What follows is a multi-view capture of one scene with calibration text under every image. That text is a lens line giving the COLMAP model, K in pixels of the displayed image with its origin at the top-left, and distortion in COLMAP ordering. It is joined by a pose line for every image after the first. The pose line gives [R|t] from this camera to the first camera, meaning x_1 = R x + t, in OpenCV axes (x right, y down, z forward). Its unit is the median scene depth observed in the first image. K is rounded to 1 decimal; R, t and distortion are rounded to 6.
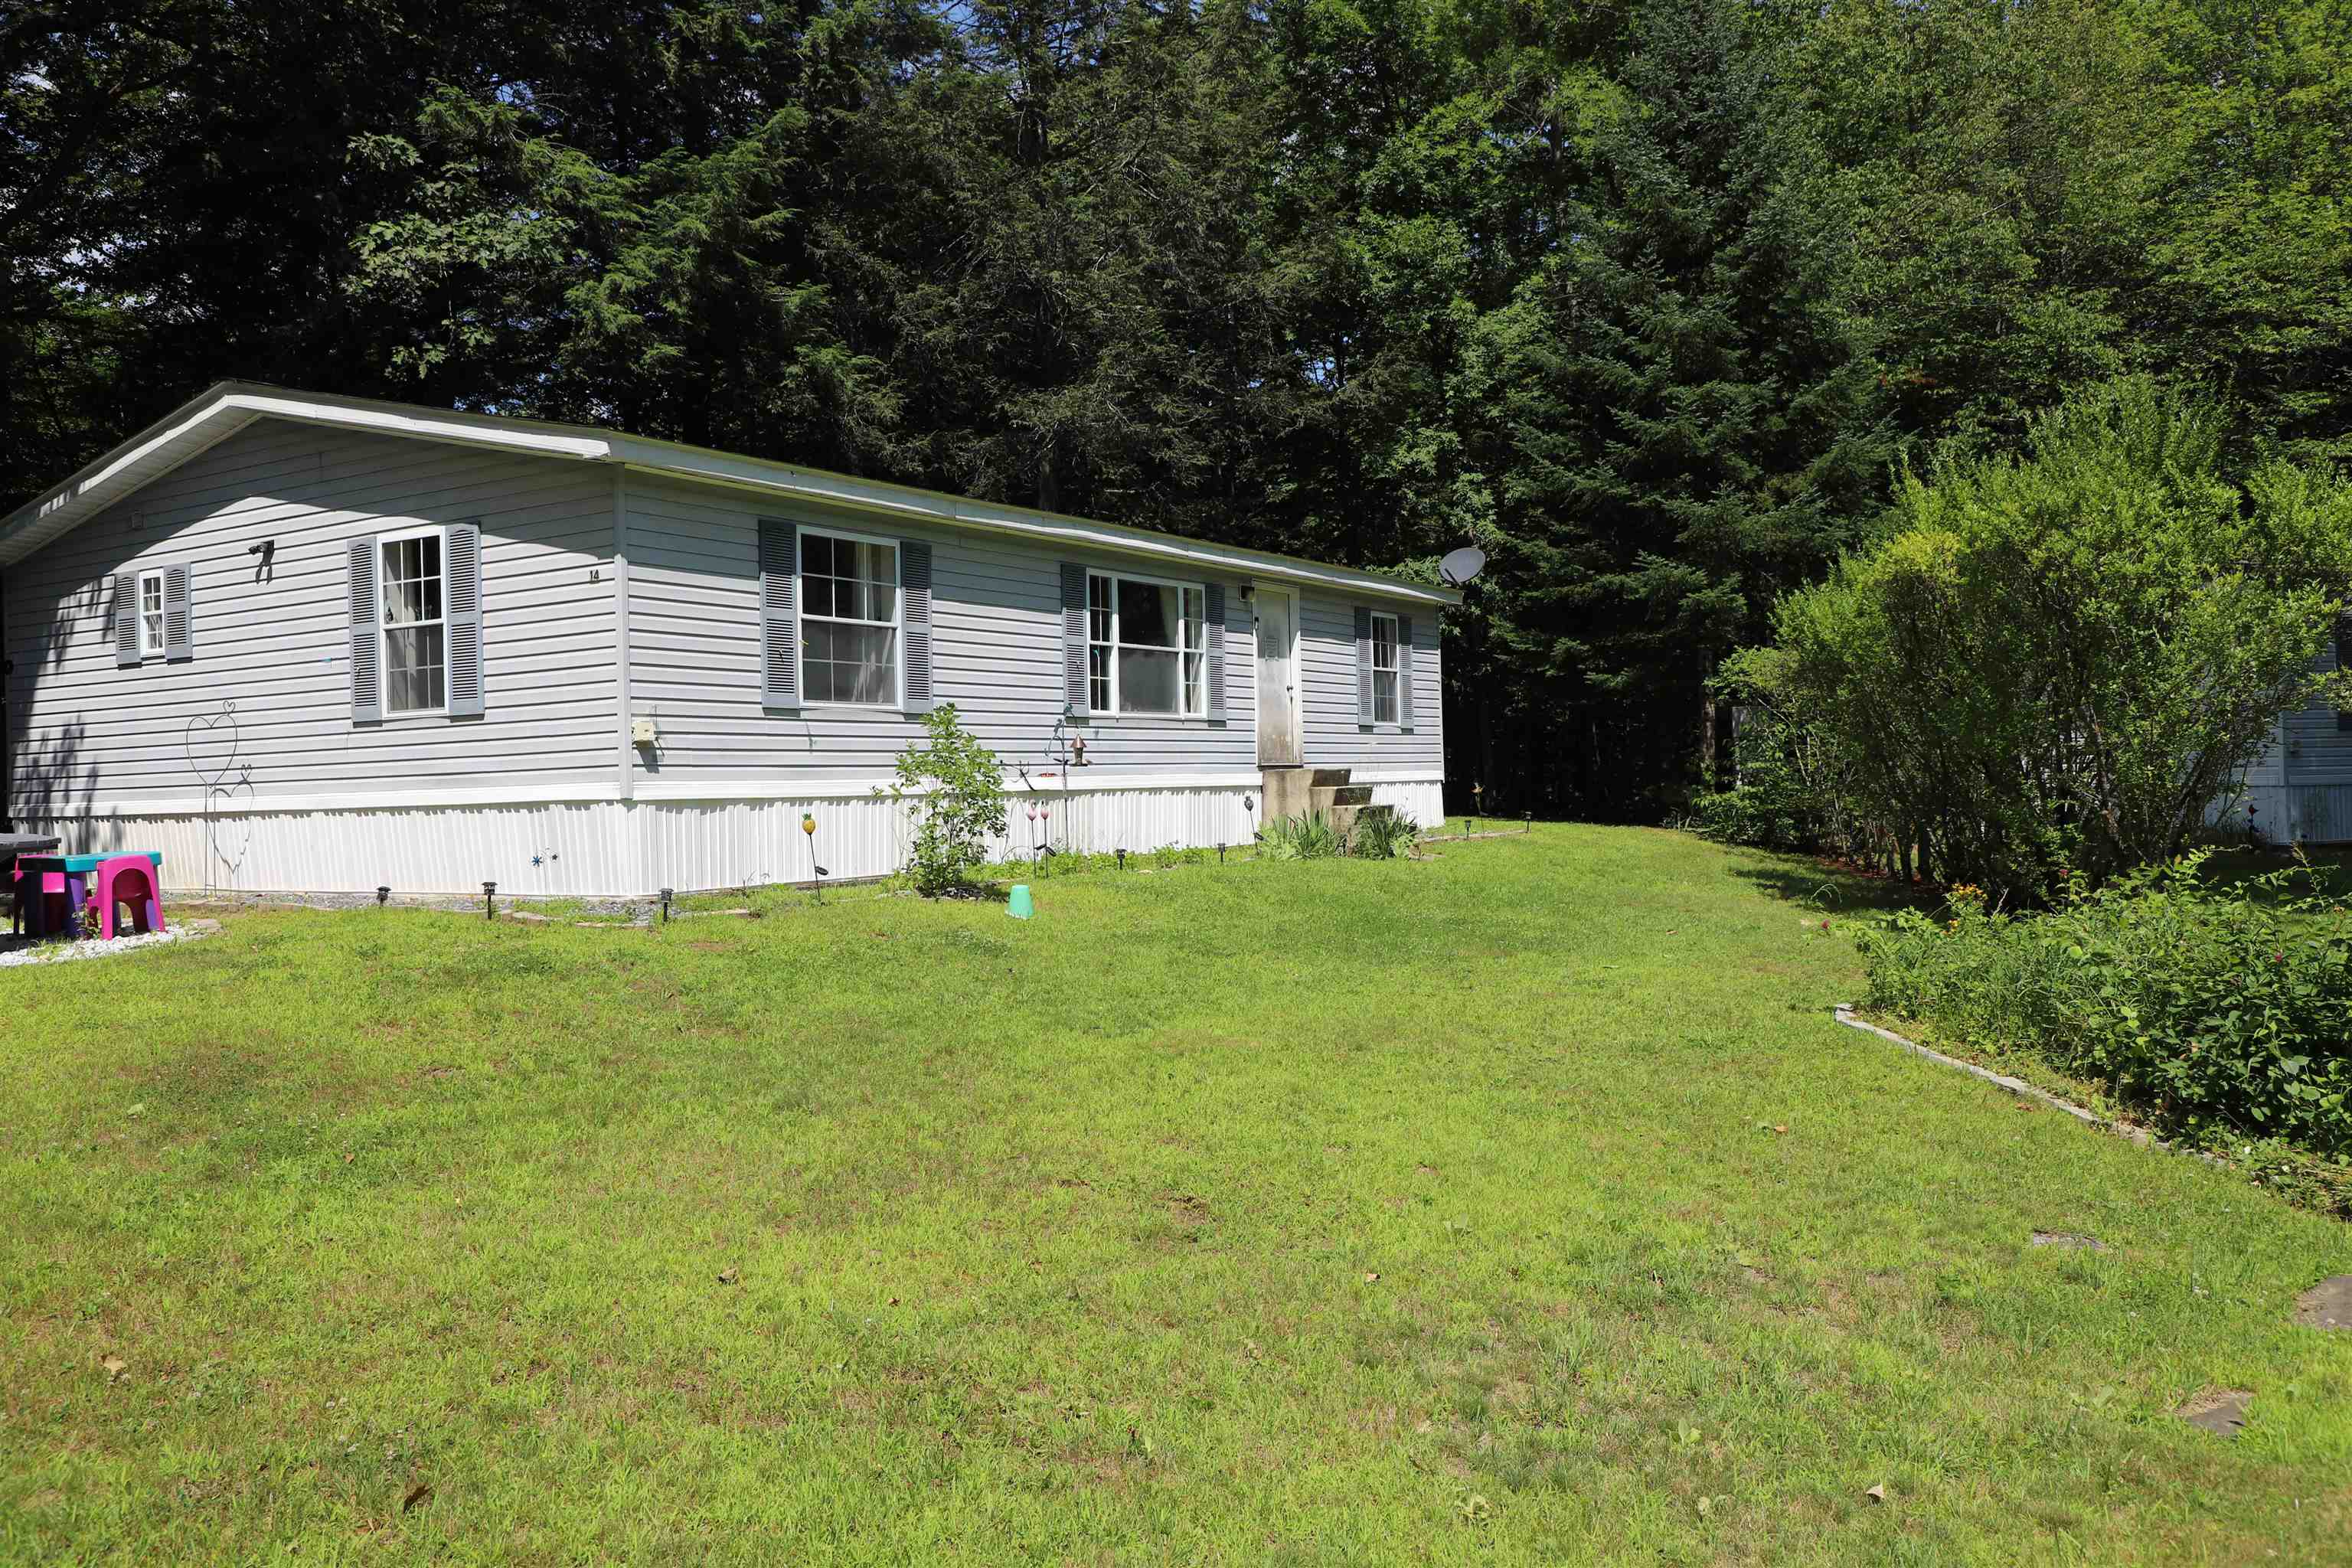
lens RADIAL K [[1870.3, 0, 1176.0], [0, 1870.3, 784.0], [0, 0, 1]] dist [-0.034380, 0.061275]
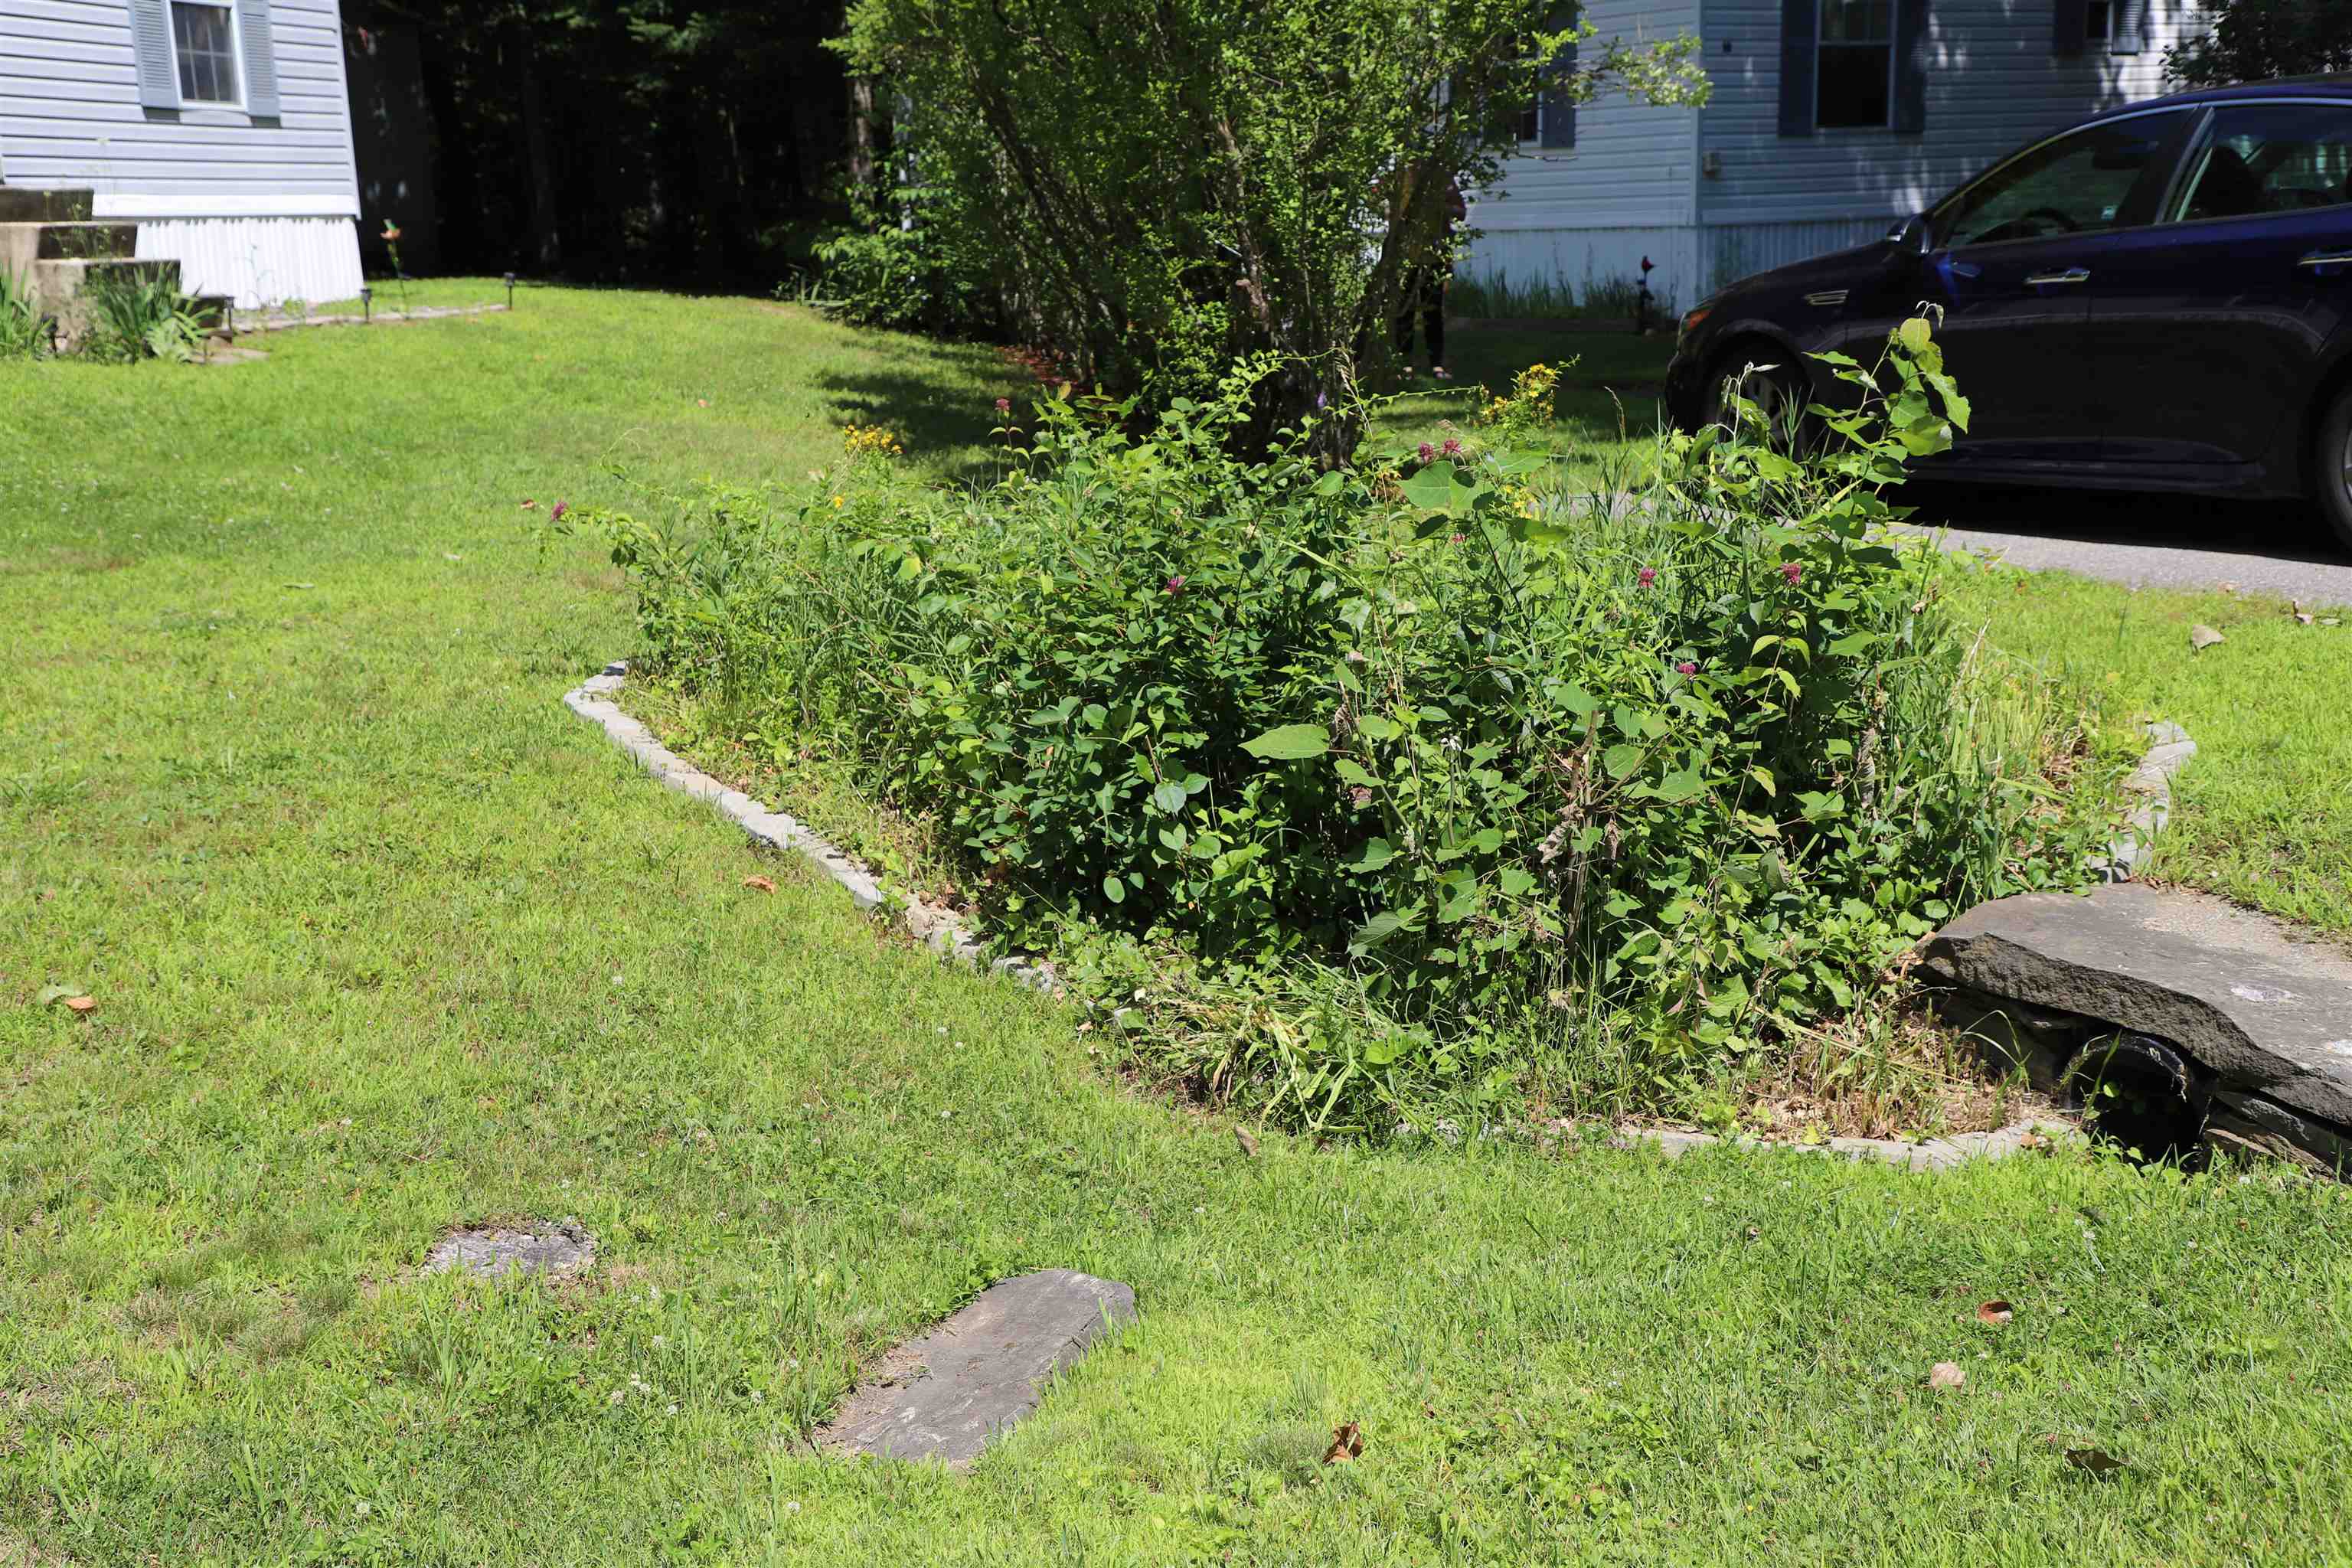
lens RADIAL K [[2864.3, 0, 1176.0], [0, 2864.3, 784.0], [0, 0, 1]] dist [0.134007, 0.026077]
pose [[0.953093, -0.058543, 0.296963, 0.169402], [0.000400, 0.981360, 0.192179, -0.003017], [-0.302678, -0.183045, 0.935350, 0.116581]]
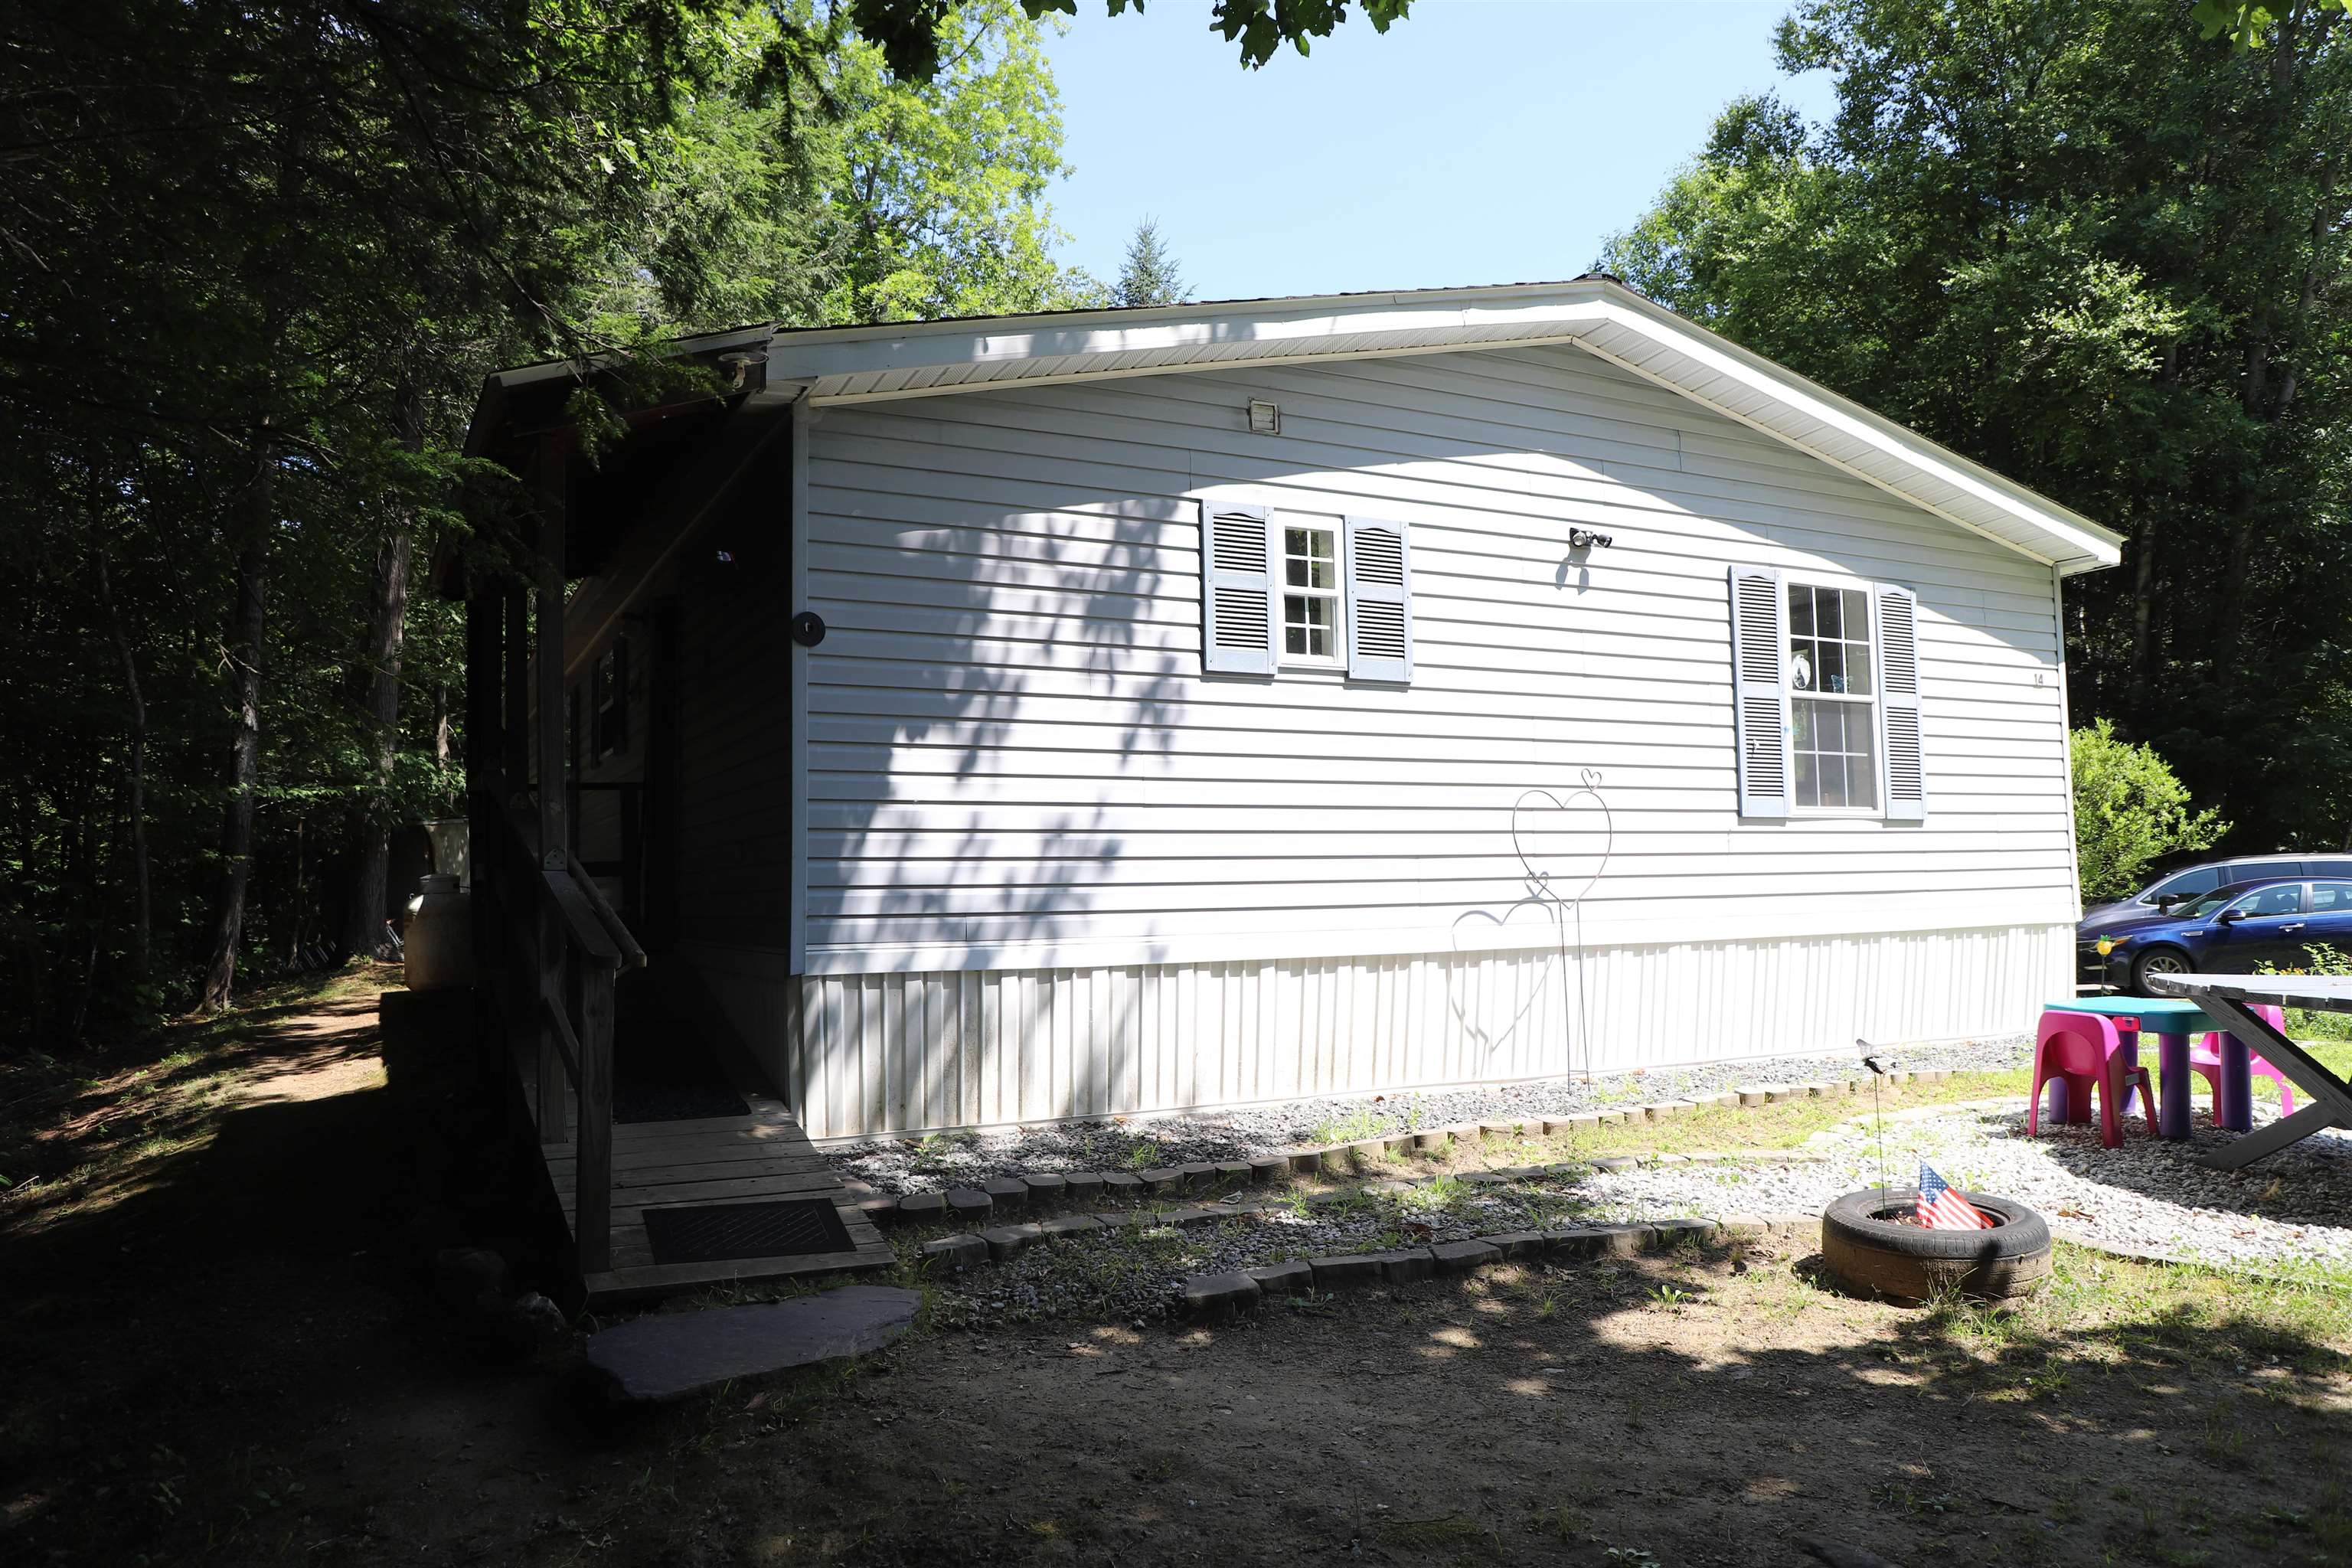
lens RADIAL K [[1631.9, 0, 1176.0], [0, 1631.9, 784.0], [0, 0, 1]] dist [-0.091751, -0.000074]
pose [[0.507507, 0.083309, 0.857611, -0.933278], [0.006201, 0.994936, -0.100319, 0.012598], [-0.861625, 0.056231, 0.504421, 0.755700]]
